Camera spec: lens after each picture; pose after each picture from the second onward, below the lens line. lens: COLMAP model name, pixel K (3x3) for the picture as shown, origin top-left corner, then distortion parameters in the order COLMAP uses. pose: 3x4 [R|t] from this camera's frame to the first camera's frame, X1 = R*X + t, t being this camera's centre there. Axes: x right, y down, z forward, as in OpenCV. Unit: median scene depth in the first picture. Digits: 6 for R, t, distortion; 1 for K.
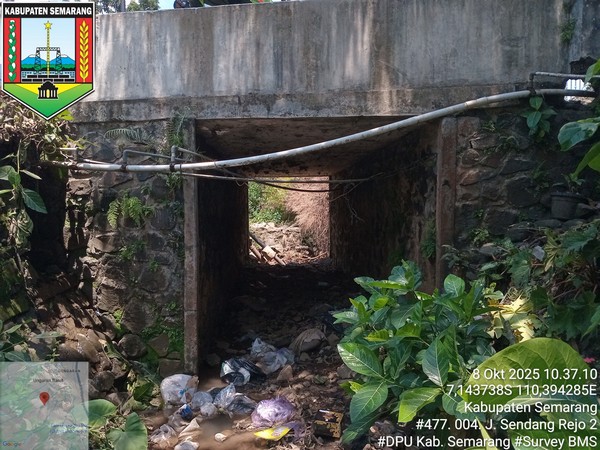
lens RADIAL K [[441.3, 0, 300.0], [0, 441.3, 225.0], [0, 0, 1]] dist [0.048459, -0.068298]
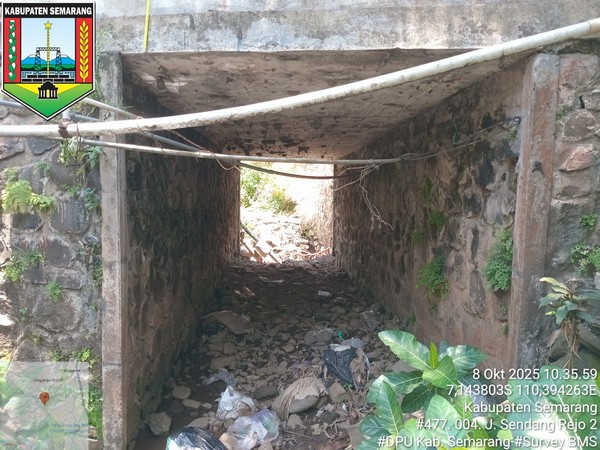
lens RADIAL K [[447.5, 0, 301.6], [0, 447.5, 238.5], [0, 0, 1]] dist [0.000540, -0.001478]
pose [[0.999802, 0.019911, 0.000661, 0.016033], [-0.019917, 0.998173, 0.057038, -0.024239], [0.000476, -0.057040, 0.998372, 0.351627]]
